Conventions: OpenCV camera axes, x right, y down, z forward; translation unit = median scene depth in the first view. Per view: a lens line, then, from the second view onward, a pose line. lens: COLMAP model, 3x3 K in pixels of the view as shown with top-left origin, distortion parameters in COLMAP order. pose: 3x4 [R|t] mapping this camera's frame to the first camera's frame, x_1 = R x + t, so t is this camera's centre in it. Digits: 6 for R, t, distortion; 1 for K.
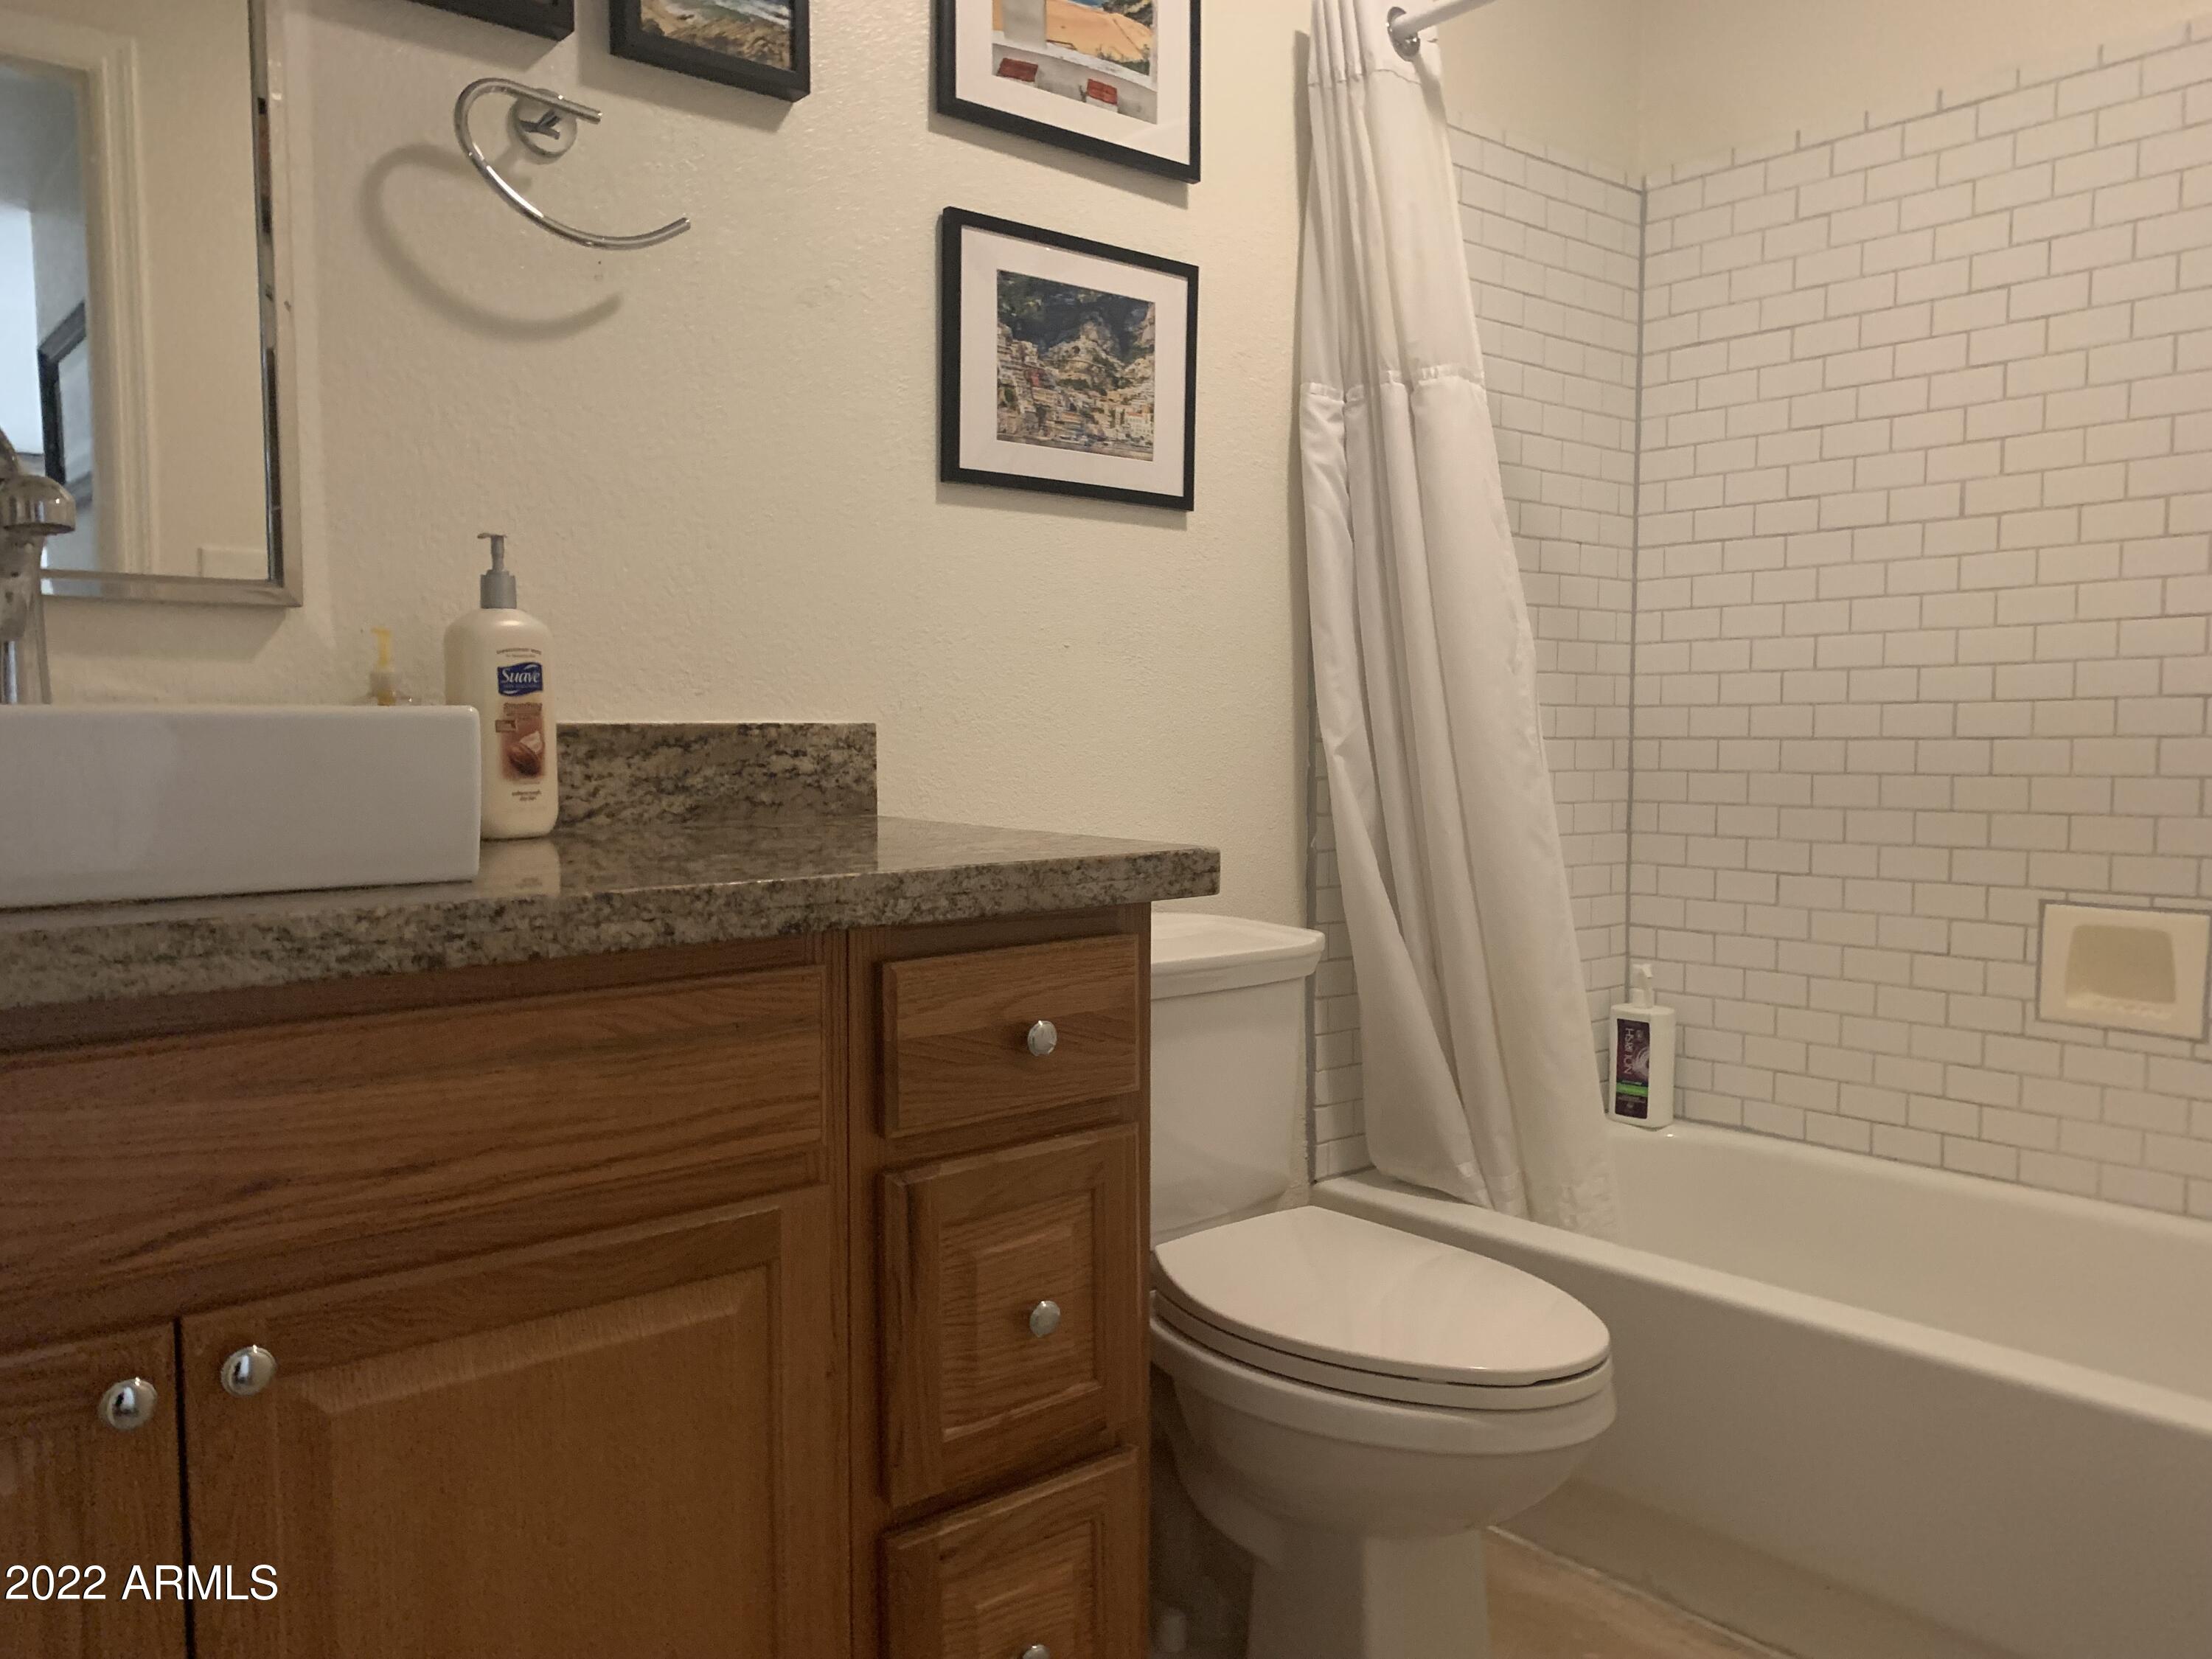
lens RADIAL K [[1683.5, 0, 1103.6], [0, 1683.5, 828.2], [0, 0, 1]] dist [0.040009, -0.048997]
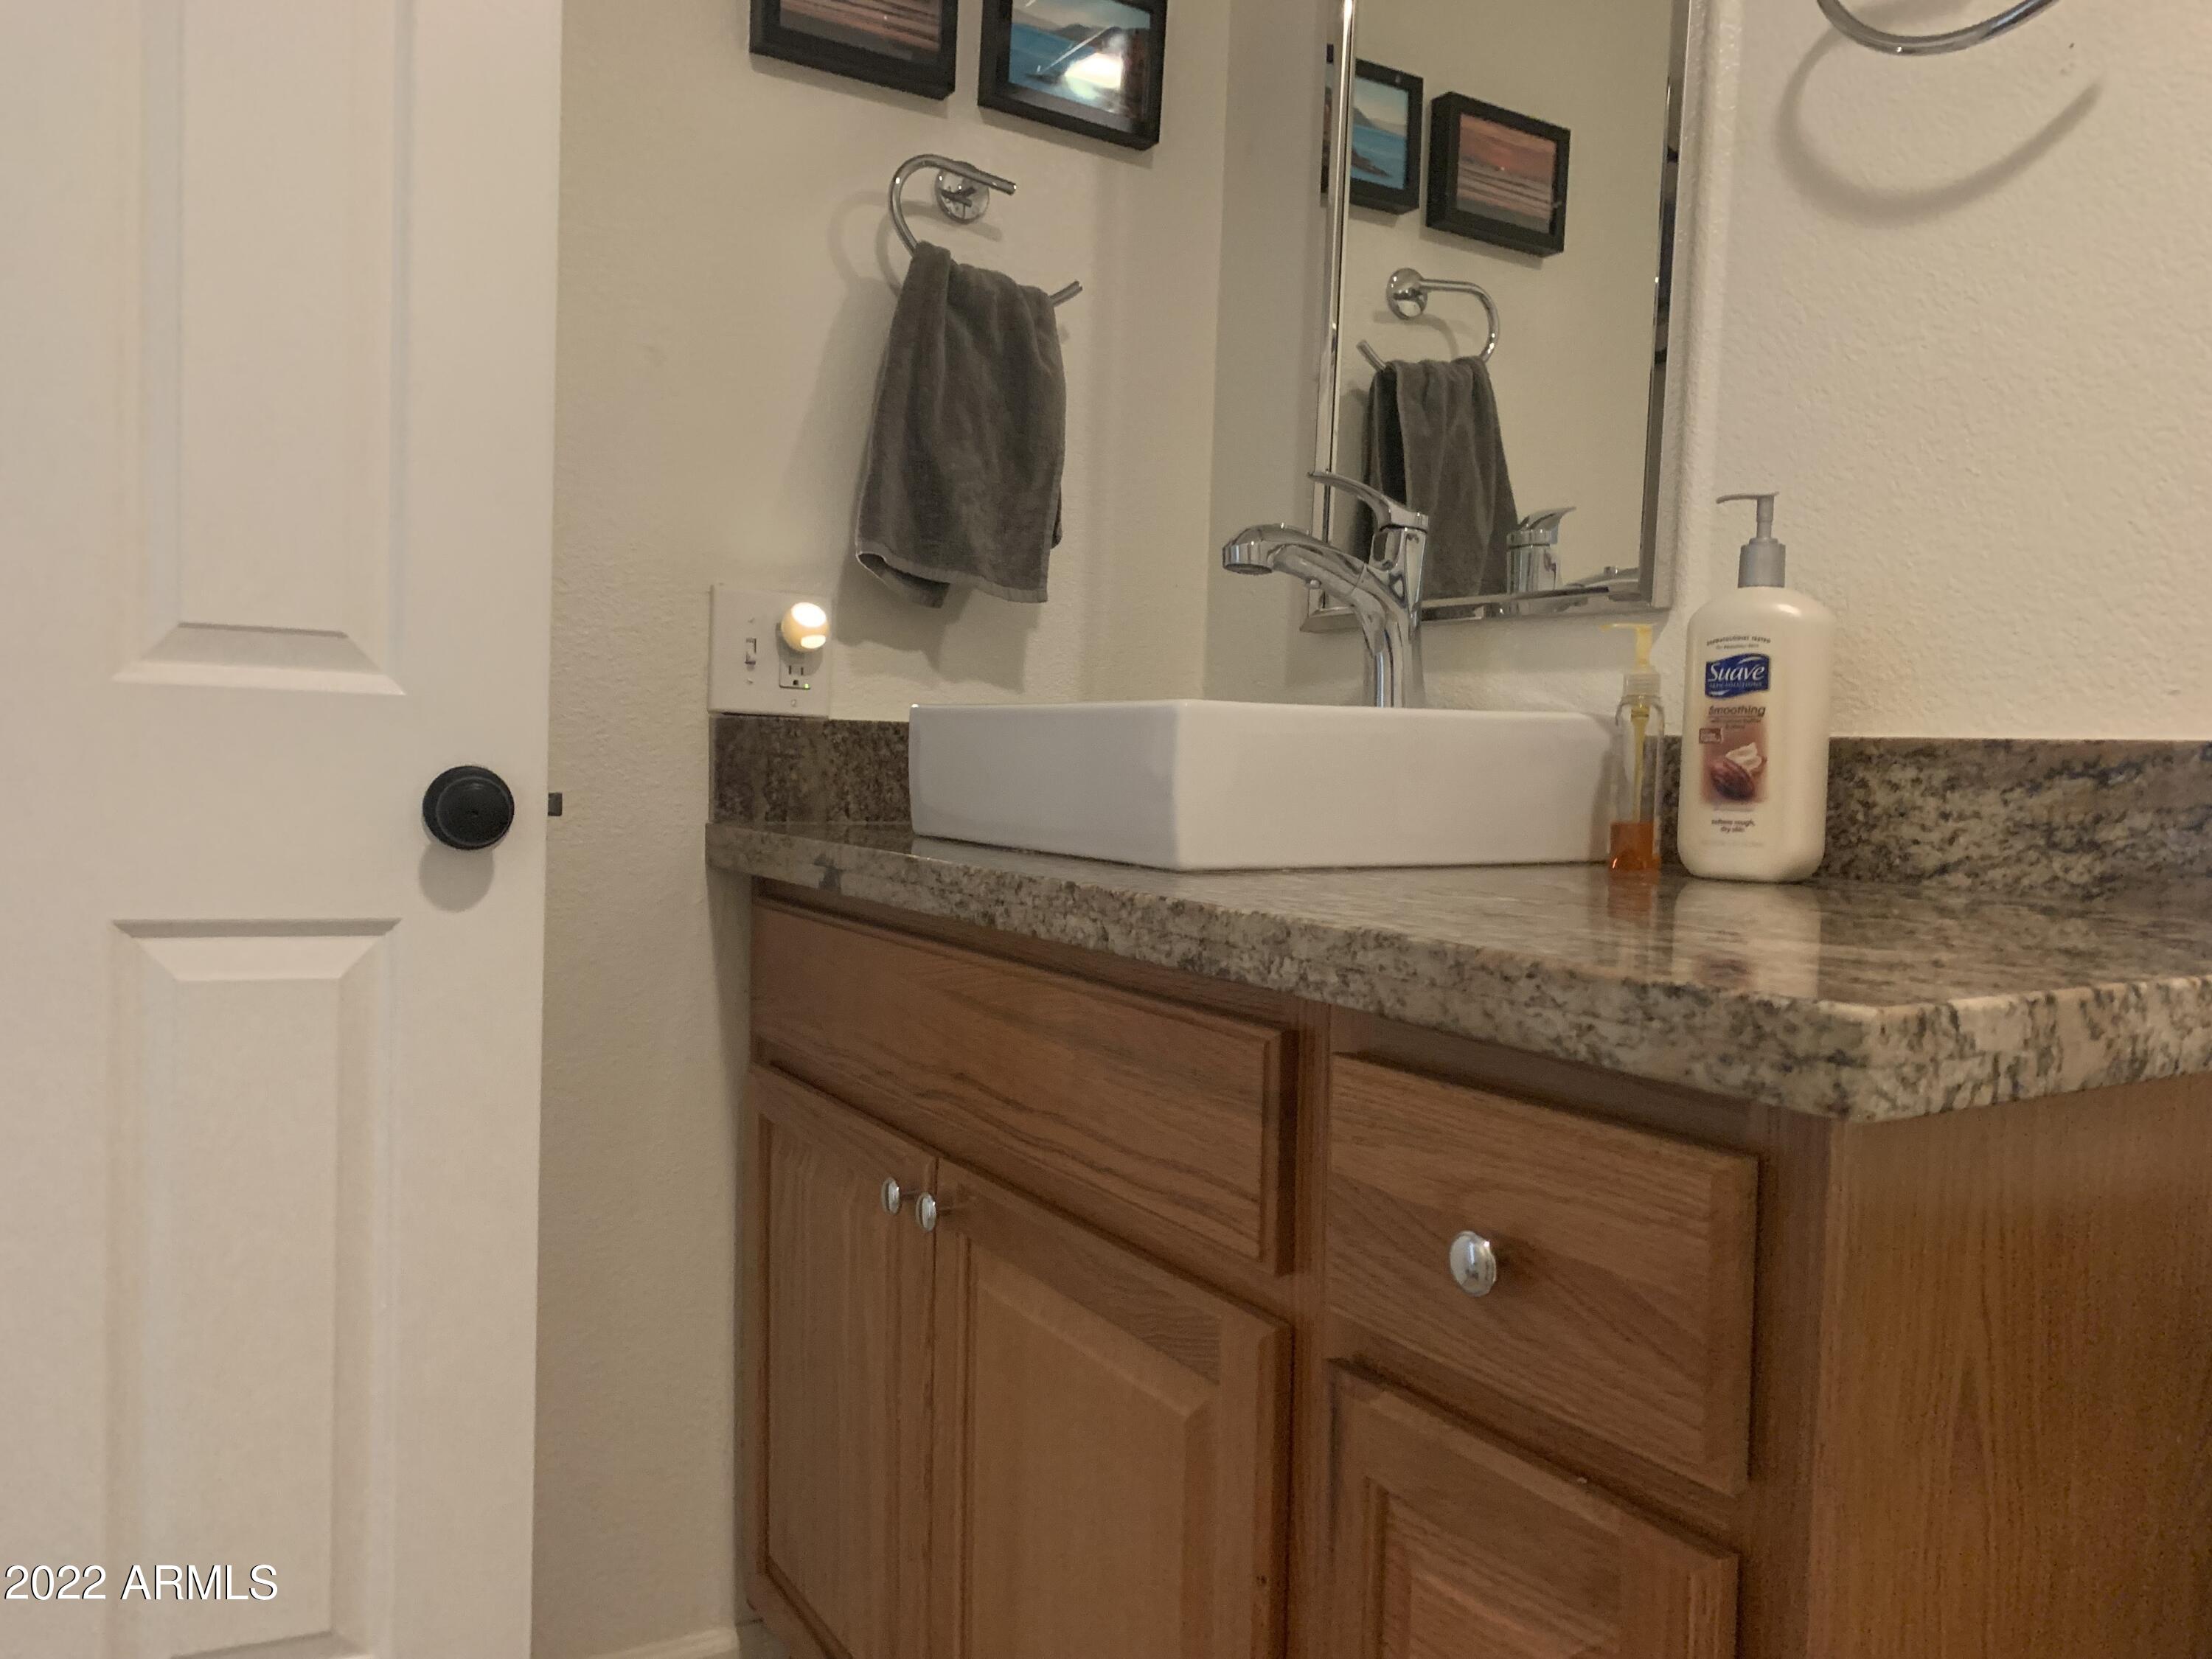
lens RADIAL K [[1683.5, 0, 1102.0], [0, 1683.5, 834.2], [0, 0, 1]] dist [0.040009, -0.048997]
pose [[-0.150180, 0.048124, -0.987487, 0.490828], [-0.091557, 0.993845, 0.062358, -0.038782], [0.984410, 0.099777, -0.144850, 0.860878]]
